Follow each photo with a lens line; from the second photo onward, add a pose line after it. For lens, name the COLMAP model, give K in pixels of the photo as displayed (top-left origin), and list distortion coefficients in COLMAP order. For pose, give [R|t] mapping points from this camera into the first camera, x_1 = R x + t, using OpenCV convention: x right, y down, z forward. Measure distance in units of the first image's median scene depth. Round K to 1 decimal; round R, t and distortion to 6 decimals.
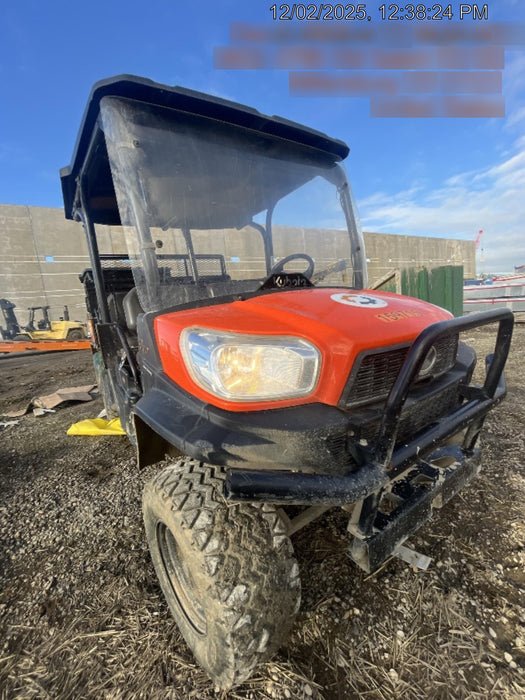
lens RADIAL K [[284.6, 0, 262.5], [0, 284.6, 350.0], [0, 0, 1]] dist [-0.004192, 0.000168]
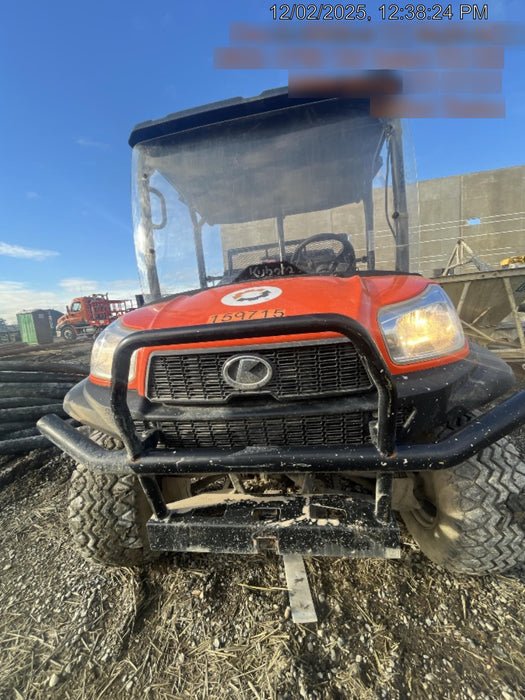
lens RADIAL K [[284.6, 0, 262.5], [0, 284.6, 350.0], [0, 0, 1]] dist [-0.004192, 0.000168]
pose [[0.751649, 0.127106, -0.647201, 1.024820], [-0.077018, 0.991457, 0.105268, -0.108689], [0.655052, -0.029278, 0.755017, 0.361396]]
